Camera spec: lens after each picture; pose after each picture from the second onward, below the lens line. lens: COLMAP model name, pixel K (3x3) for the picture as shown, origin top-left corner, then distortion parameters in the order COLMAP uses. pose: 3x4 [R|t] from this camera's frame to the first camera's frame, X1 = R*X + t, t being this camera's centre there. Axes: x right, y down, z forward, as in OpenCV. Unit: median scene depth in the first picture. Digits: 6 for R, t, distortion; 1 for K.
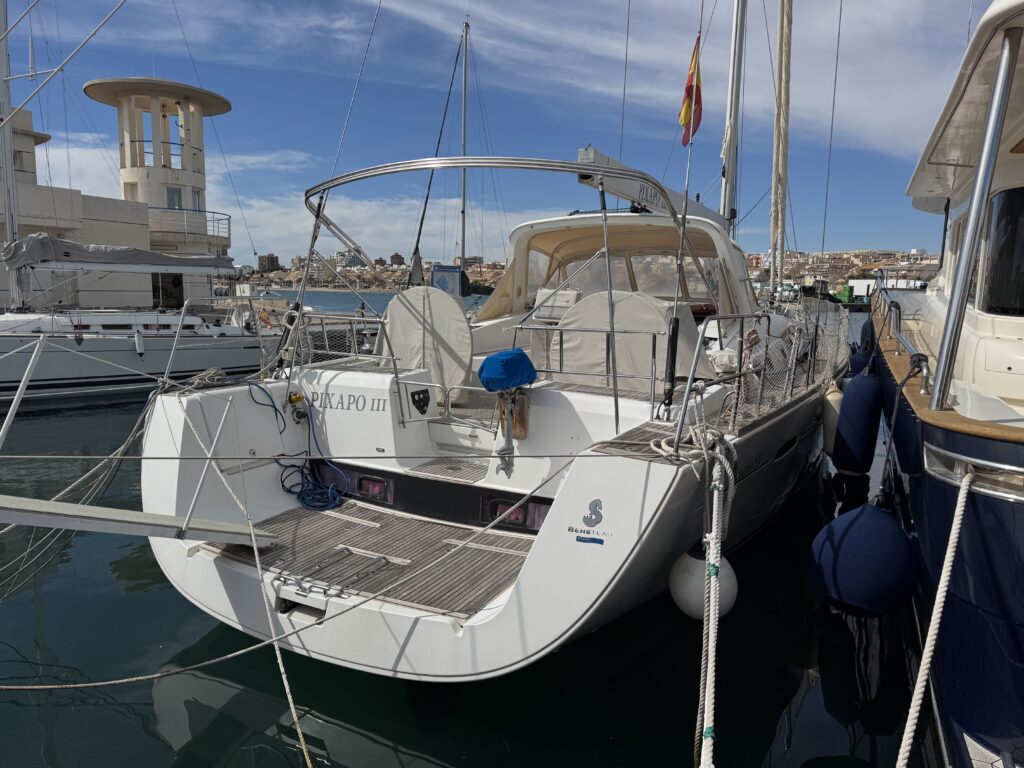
lens RADIAL K [[740.2, 0, 512.0], [0, 740.2, 384.0], [0, 0, 1]] dist [0.053176, -0.062726]
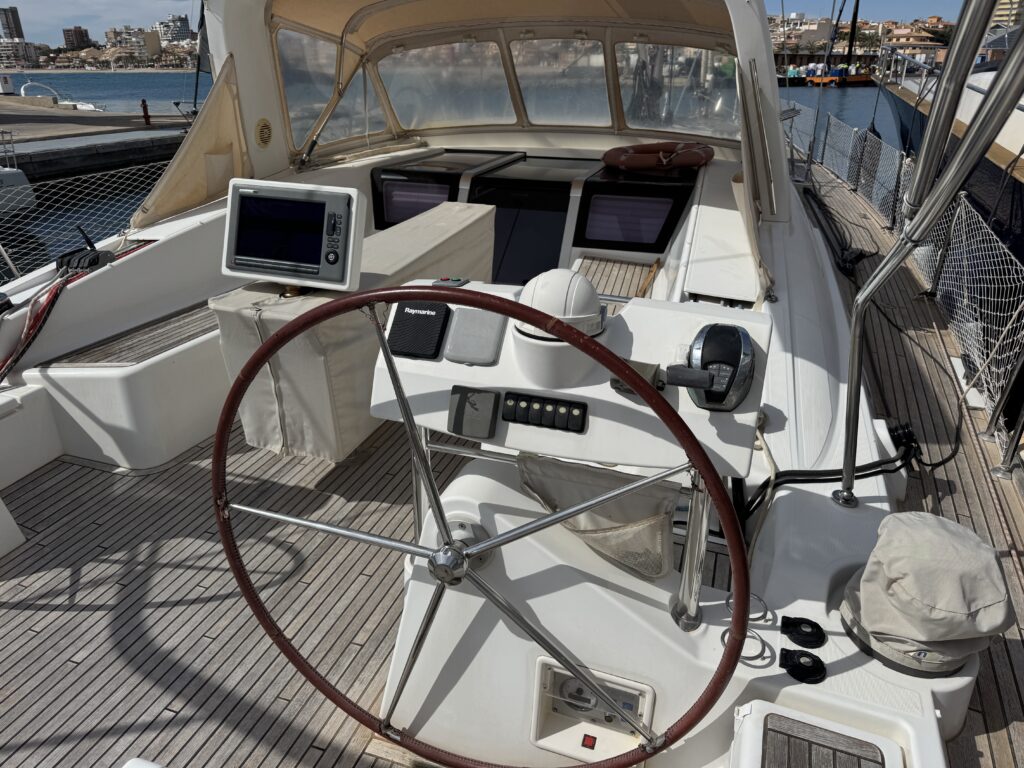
lens RADIAL K [[740.2, 0, 512.0], [0, 740.2, 384.0], [0, 0, 1]] dist [0.053176, -0.062726]
pose [[0.985274, -0.084470, 0.148658, 0.028169], [0.040441, 0.959904, 0.277398, -0.035708], [-0.166129, -0.267301, 0.949184, 0.185884]]
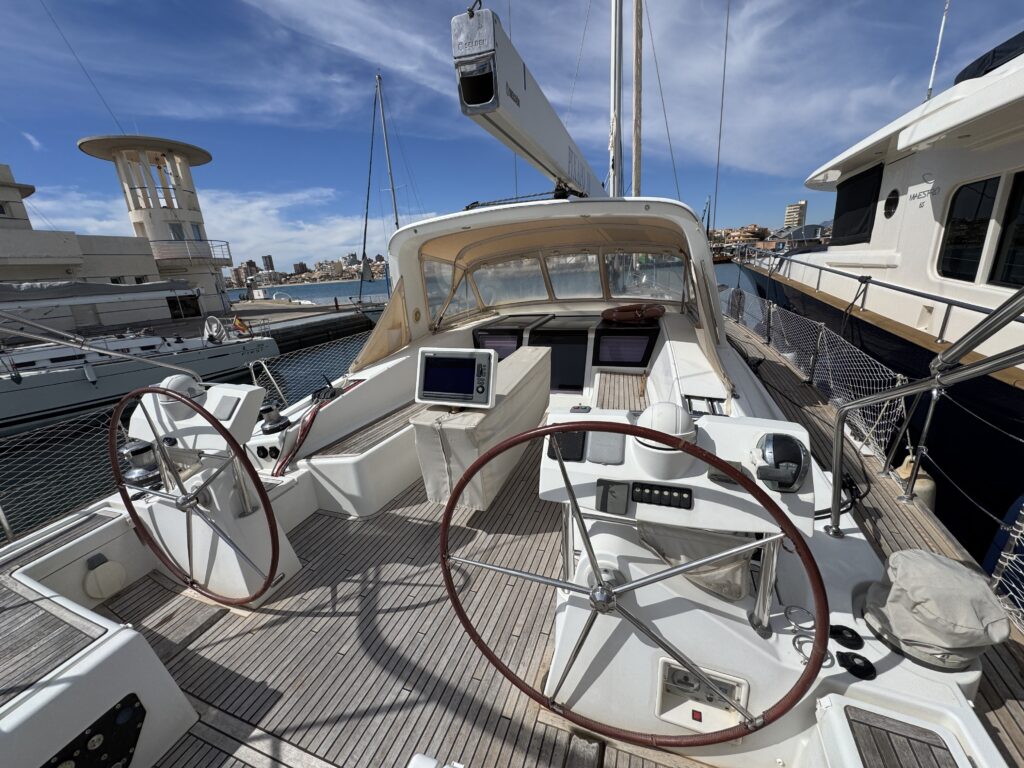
lens RADIAL K [[415.7, 0, 512.0], [0, 415.7, 384.0], [0, 0, 1]] dist [-0.000554, 0.000115]
pose [[0.985875, -0.122009, 0.114735, 0.018462], [0.104070, 0.983024, 0.151110, -0.039589], [-0.131224, -0.137035, 0.981836, 0.193822]]
